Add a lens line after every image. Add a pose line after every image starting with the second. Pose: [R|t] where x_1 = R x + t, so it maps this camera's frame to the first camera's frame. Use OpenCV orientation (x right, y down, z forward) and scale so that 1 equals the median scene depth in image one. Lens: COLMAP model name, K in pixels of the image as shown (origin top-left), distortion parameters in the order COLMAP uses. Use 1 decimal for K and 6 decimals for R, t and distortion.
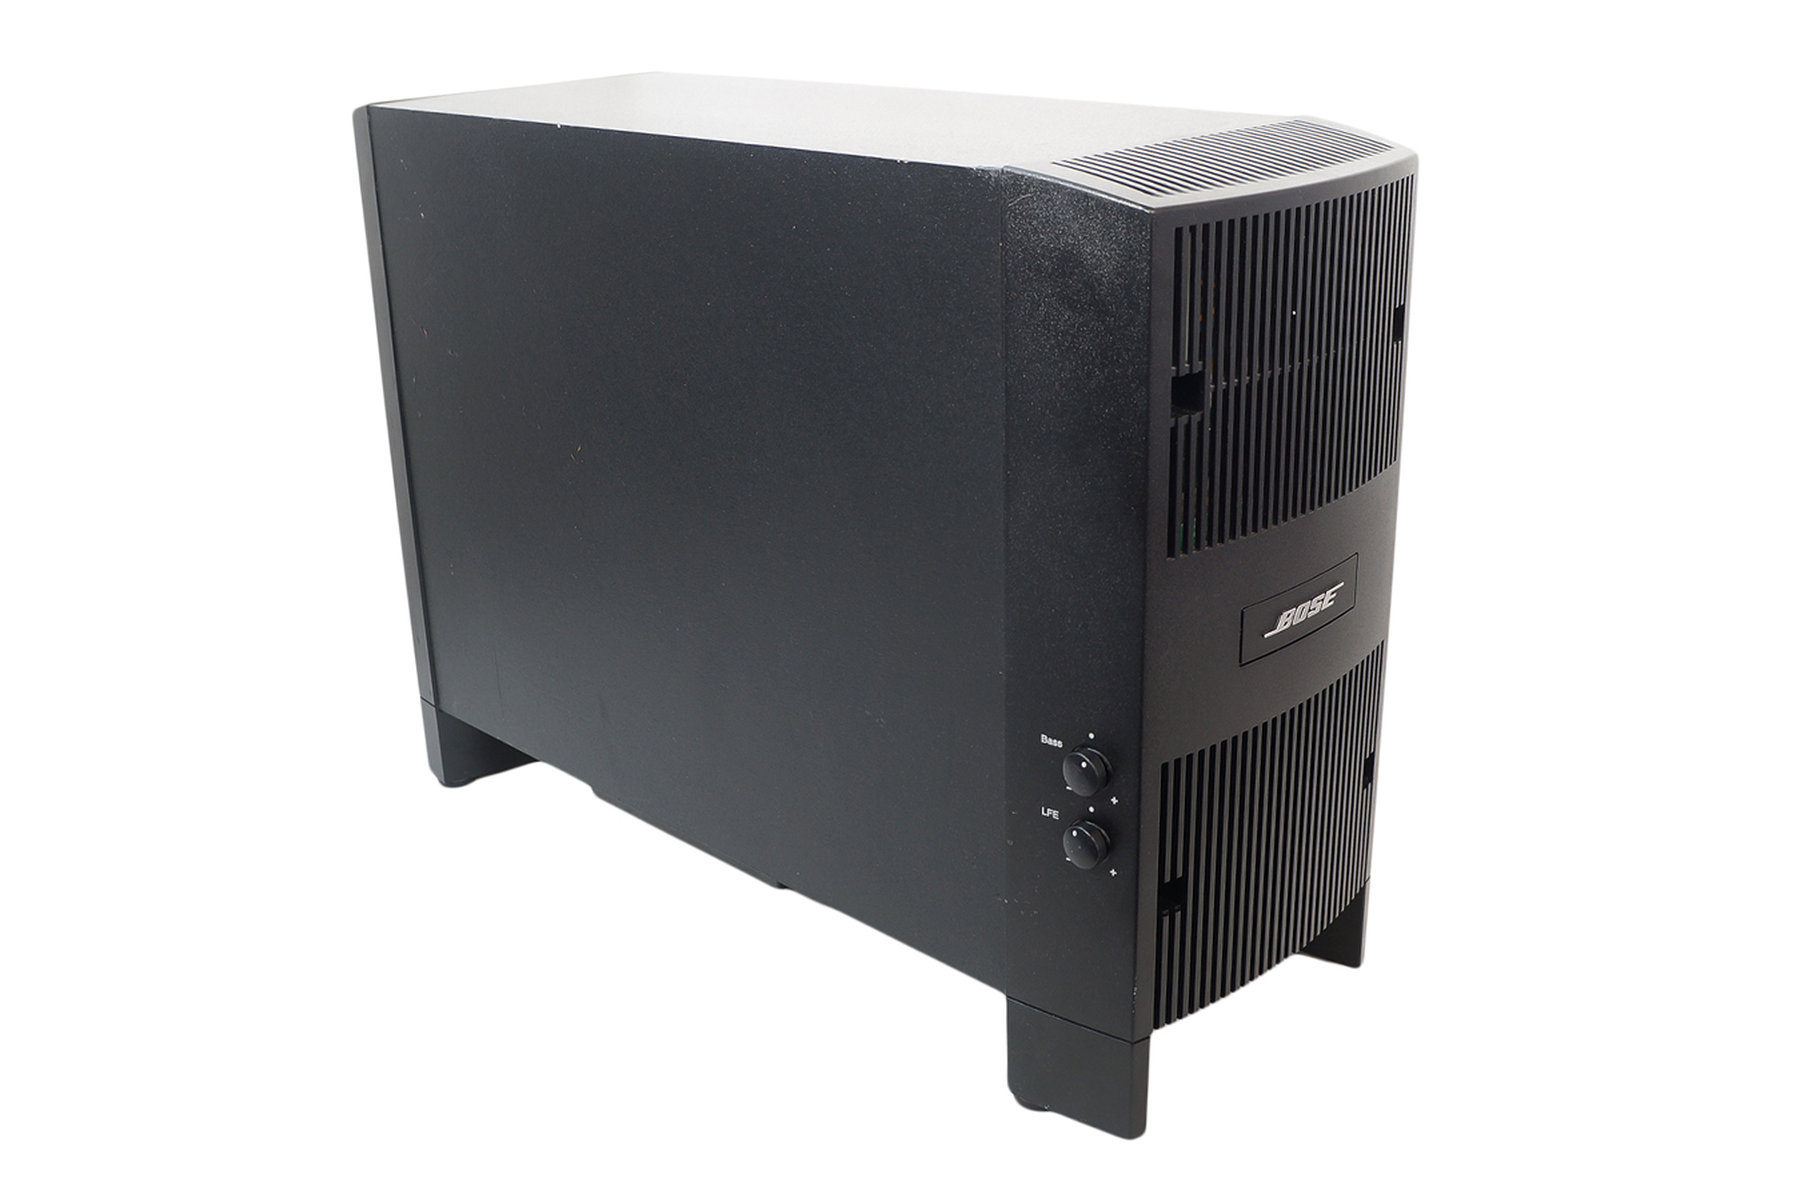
lens RADIAL K [[1683.6, 0, 898.5], [0, 1683.6, 590.6], [0, 0, 1]] dist [0.017886, 0.000000]
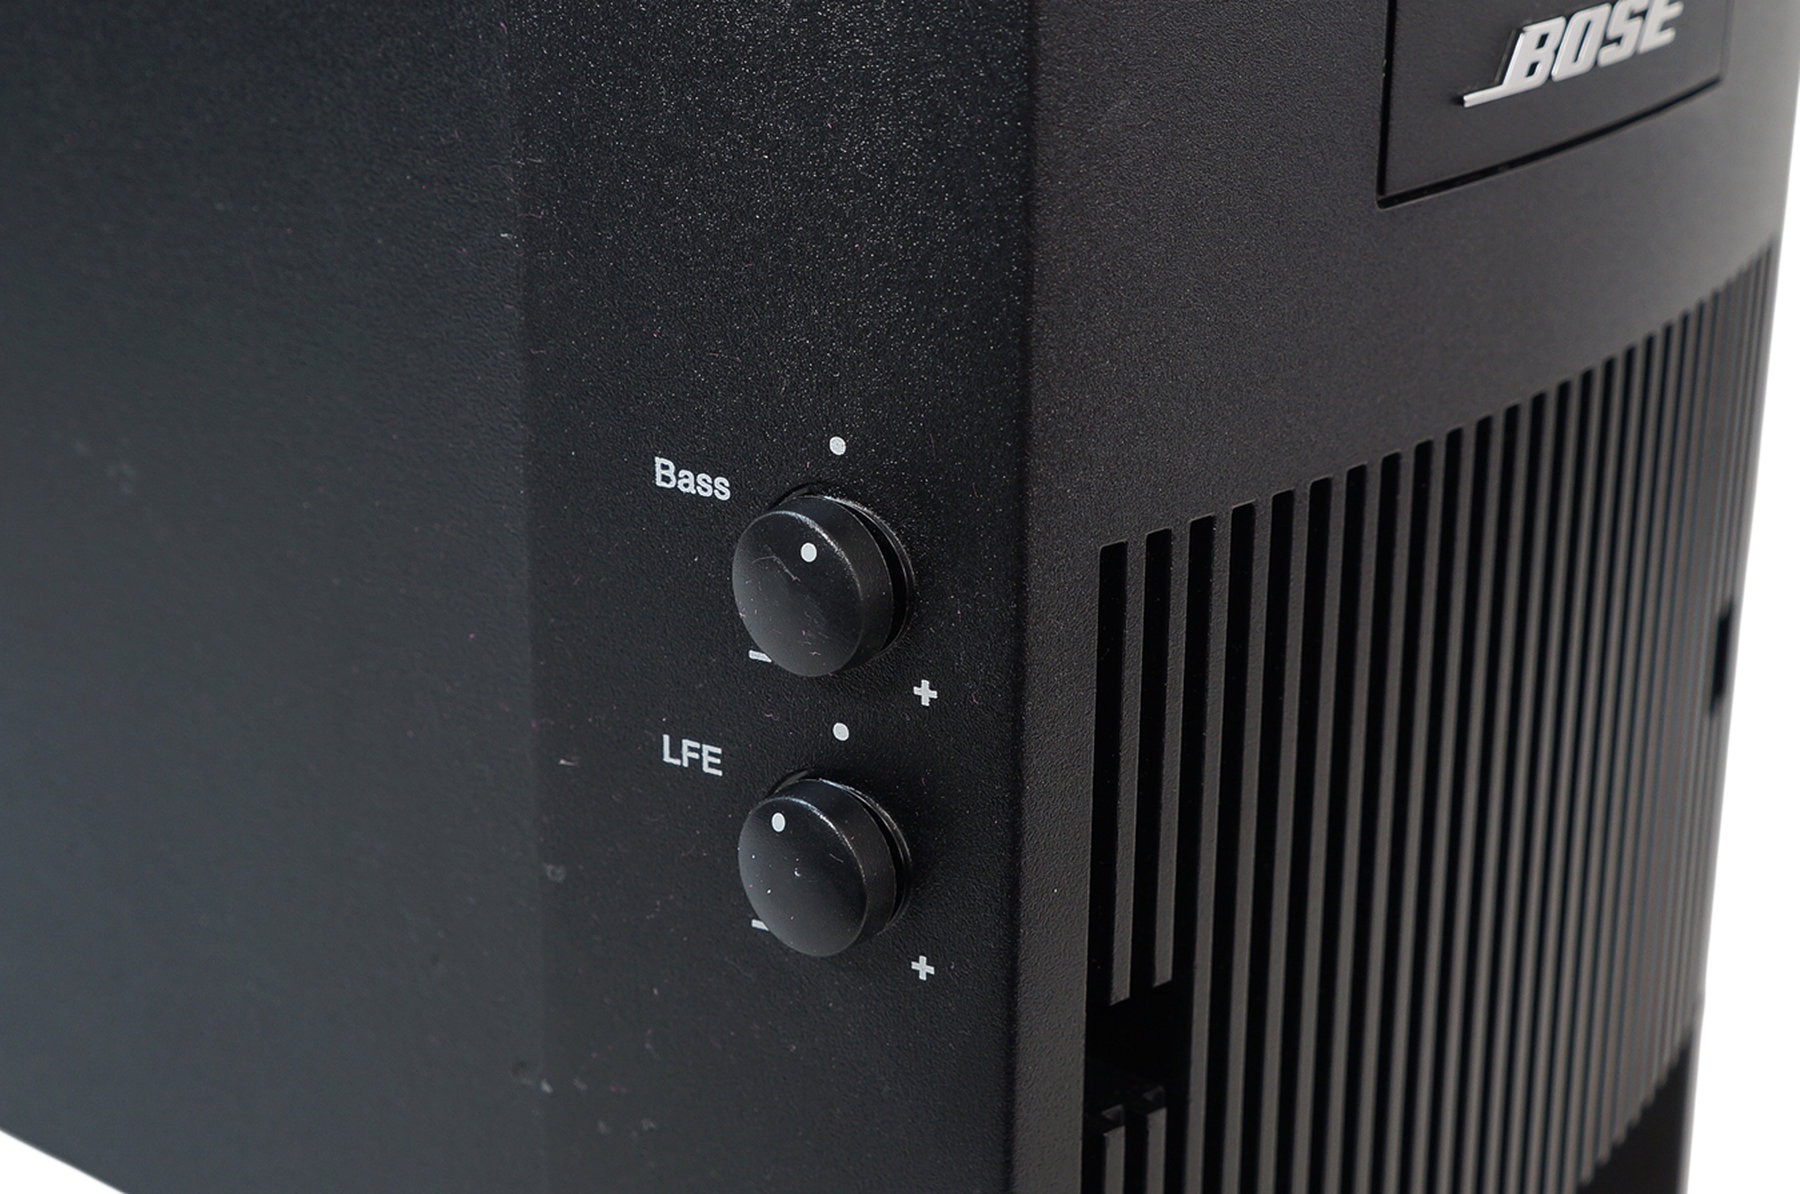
lens RADIAL K [[2431.8, 0, 901.9], [0, 2431.8, 594.4], [0, 0, 1]] dist [0.082072, 0.000000]
pose [[0.994788, -0.001561, 0.101949, 0.084551], [0.004484, 0.999585, -0.028449, 0.118722], [-0.101863, 0.028758, 0.994383, 0.612147]]
